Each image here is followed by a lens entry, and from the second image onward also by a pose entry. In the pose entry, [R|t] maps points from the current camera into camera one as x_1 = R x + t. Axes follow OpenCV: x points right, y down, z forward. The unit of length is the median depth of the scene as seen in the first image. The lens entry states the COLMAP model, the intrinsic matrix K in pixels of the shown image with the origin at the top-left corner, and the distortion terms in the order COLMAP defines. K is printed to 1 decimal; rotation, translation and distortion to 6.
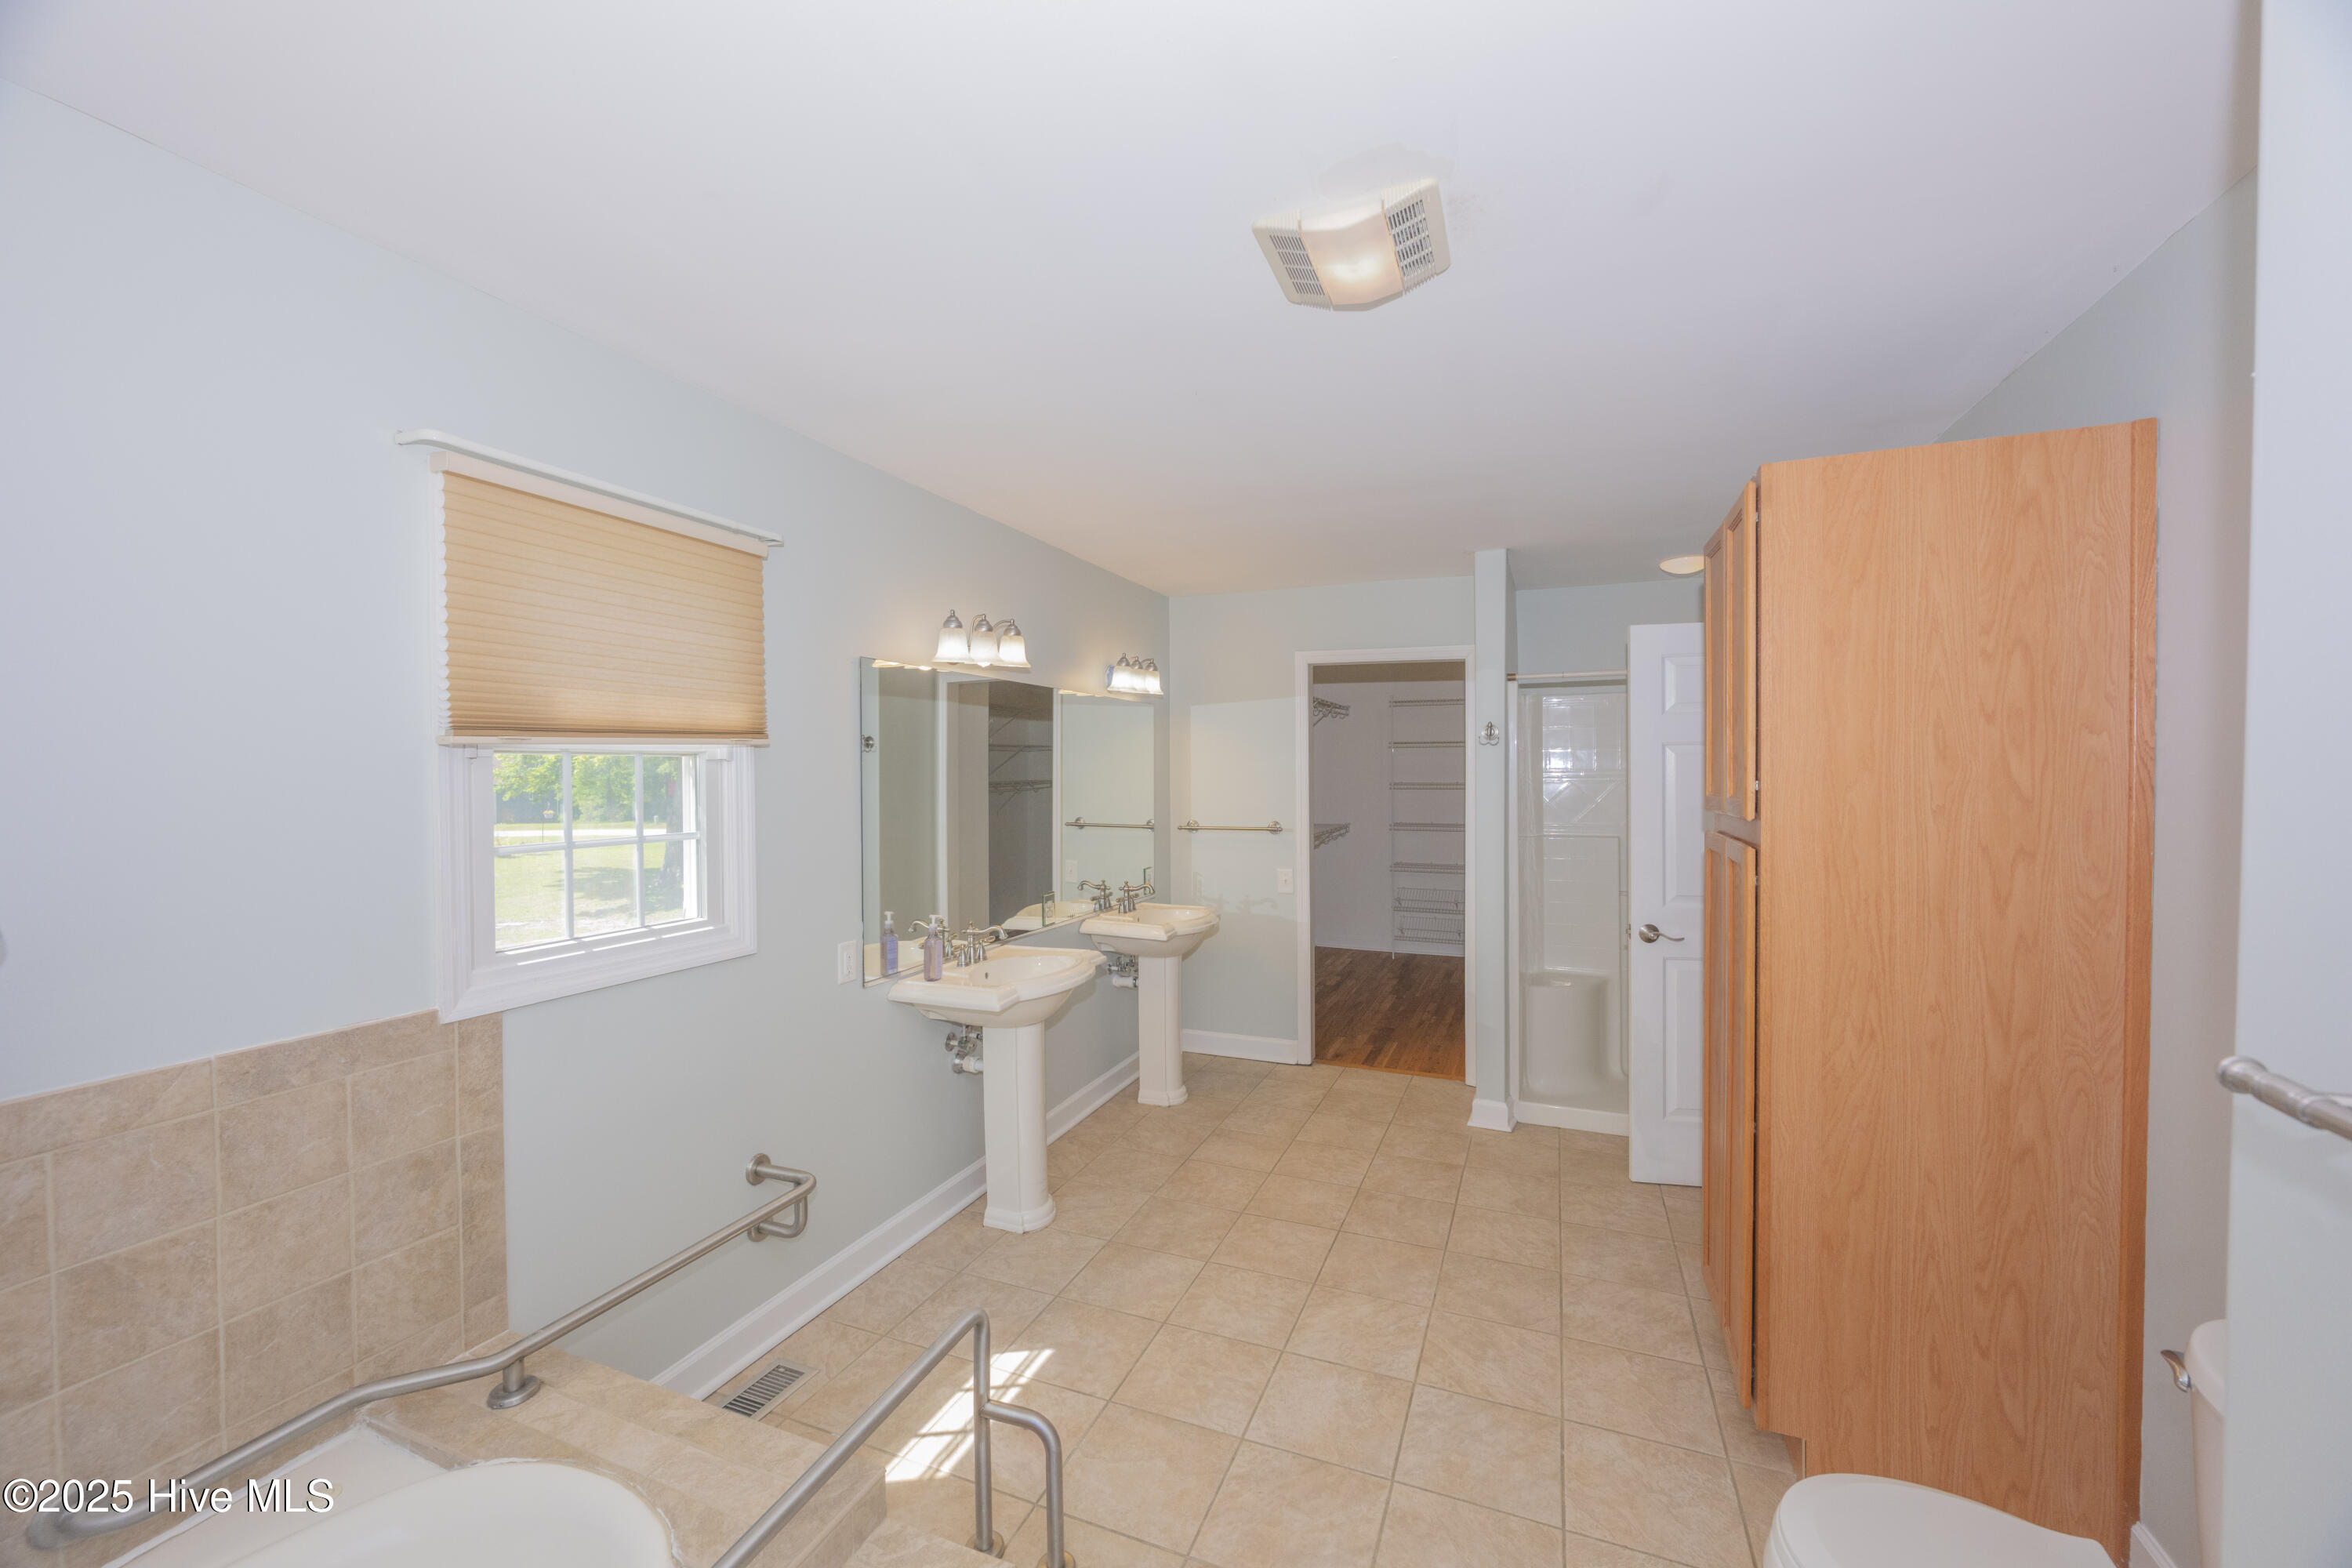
lens RADIAL K [[916.0, 0, 1190.9], [0, 916.0, 769.2], [0, 0, 1]] dist [-0.002490, -0.000227]
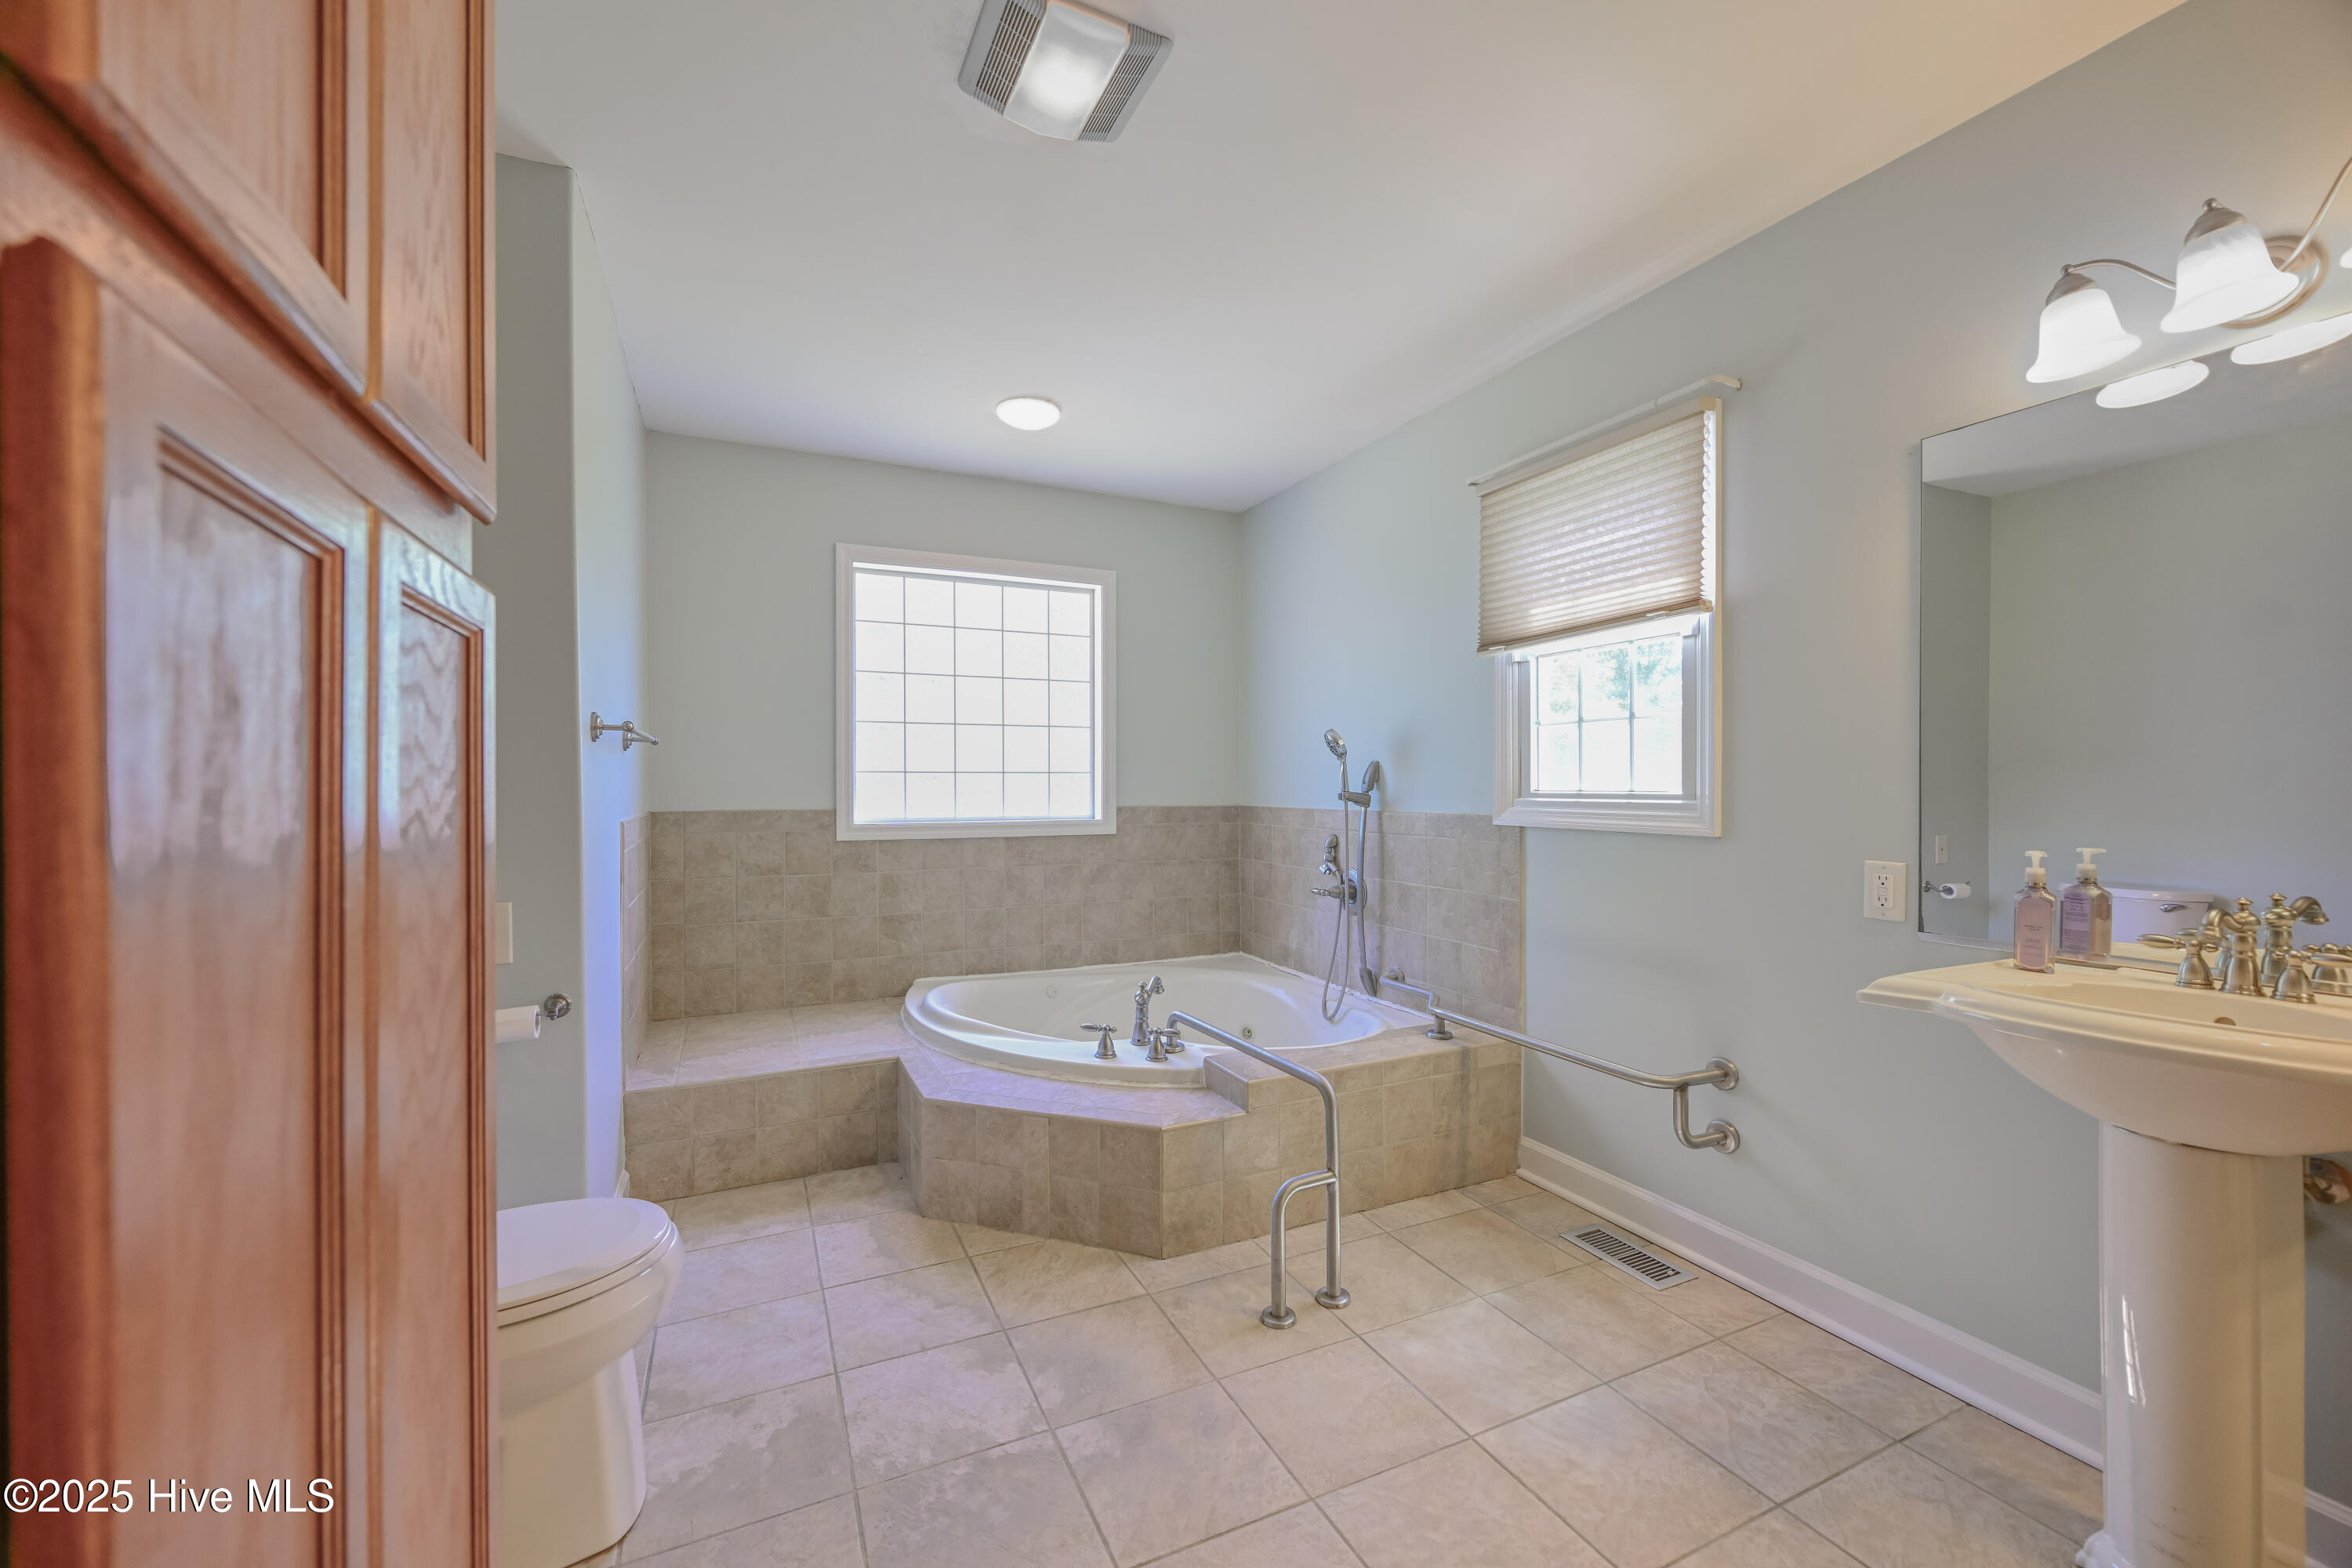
lens RADIAL K [[916.0, 0, 1187.9], [0, 916.0, 786.0], [0, 0, 1]] dist [-0.002490, -0.000227]
pose [[-0.663537, 0.006189, -0.748118, 0.720642], [-0.005822, 0.999893, 0.013435, 0.172120], [0.748121, 0.013271, -0.663430, 1.526750]]
